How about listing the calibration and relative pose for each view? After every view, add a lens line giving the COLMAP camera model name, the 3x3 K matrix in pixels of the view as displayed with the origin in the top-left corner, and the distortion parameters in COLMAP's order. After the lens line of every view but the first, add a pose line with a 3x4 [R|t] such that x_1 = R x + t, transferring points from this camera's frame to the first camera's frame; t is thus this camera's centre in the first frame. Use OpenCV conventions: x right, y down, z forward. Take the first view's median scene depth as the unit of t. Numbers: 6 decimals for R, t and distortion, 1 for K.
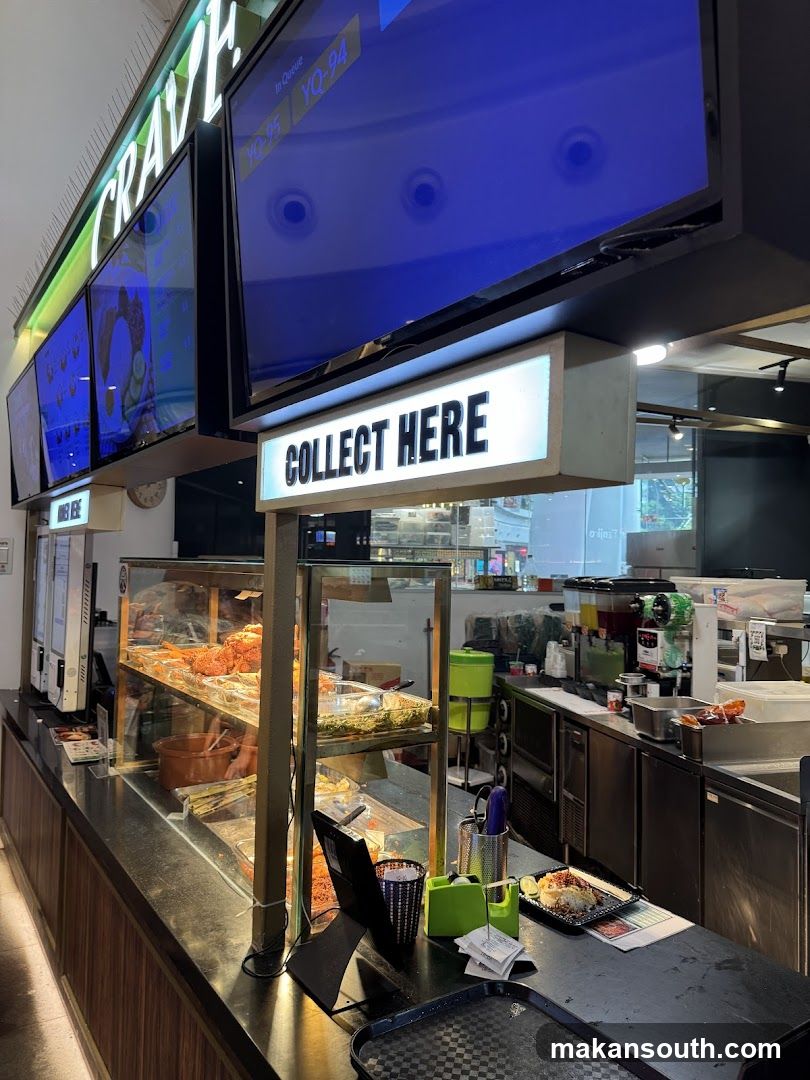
lens RADIAL K [[767.8, 0, 405.0], [0, 767.8, 540.0], [0, 0, 1]] dist [-0.000553, -0.026442]
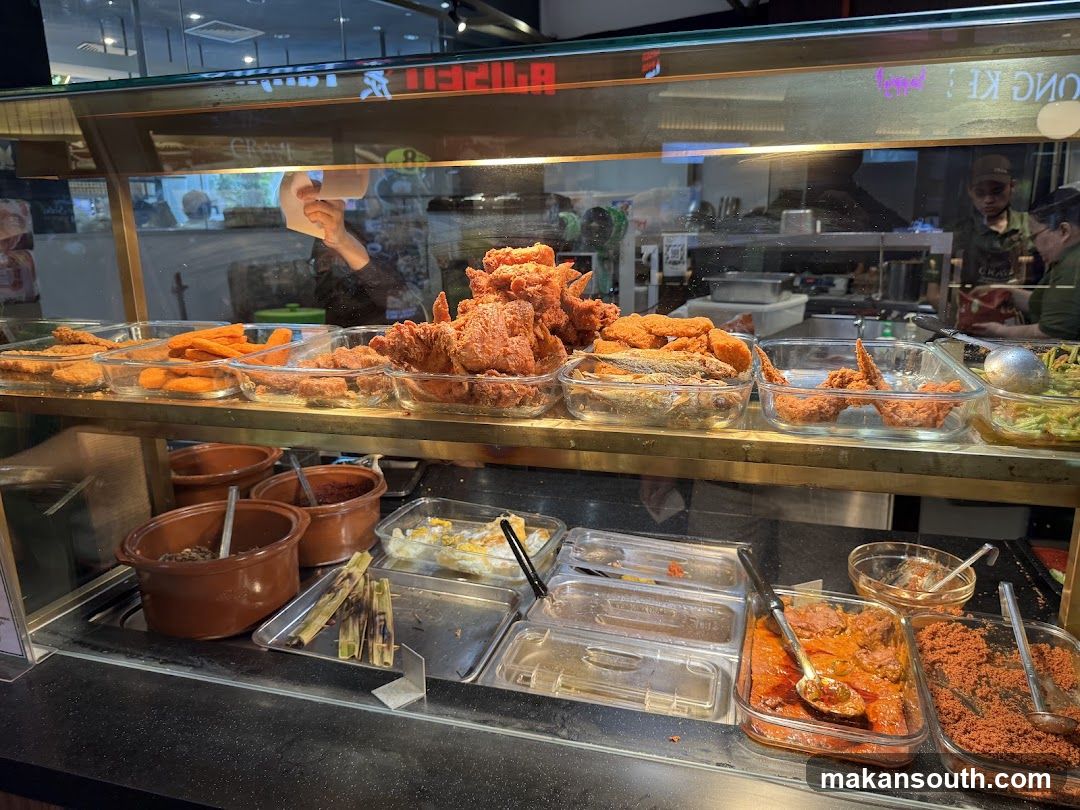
lens RADIAL K [[767.8, 0, 540.0], [0, 767.8, 405.0], [0, 0, 1]] dist [-0.000553, -0.026442]
pose [[0.762074, -0.194234, 0.617671, -0.275454], [0.017943, 0.959914, 0.279719, 0.040760], [-0.647242, -0.202083, 0.735010, 0.371174]]
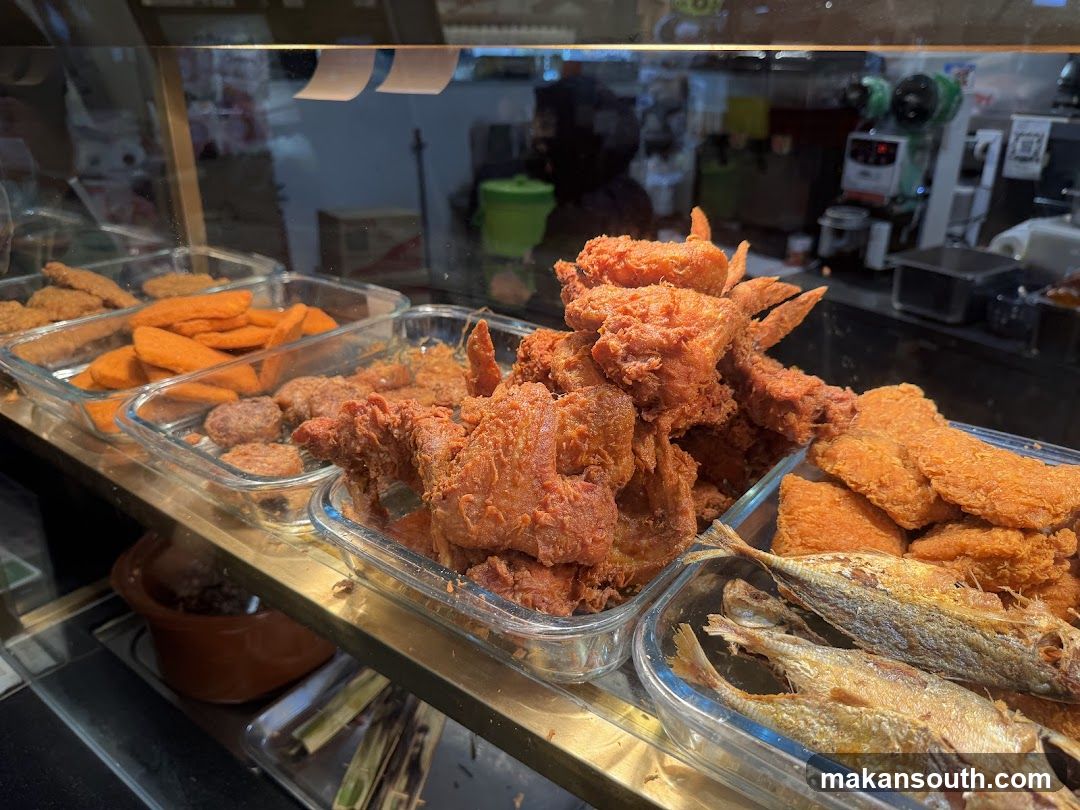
lens RADIAL K [[767.8, 0, 540.0], [0, 767.8, 405.0], [0, 0, 1]] dist [-0.000553, -0.026442]
pose [[0.944131, -0.153791, 0.291486, -0.161838], [0.008389, 0.895374, 0.445237, 0.032546], [-0.329462, -0.417917, 0.846640, 0.475335]]
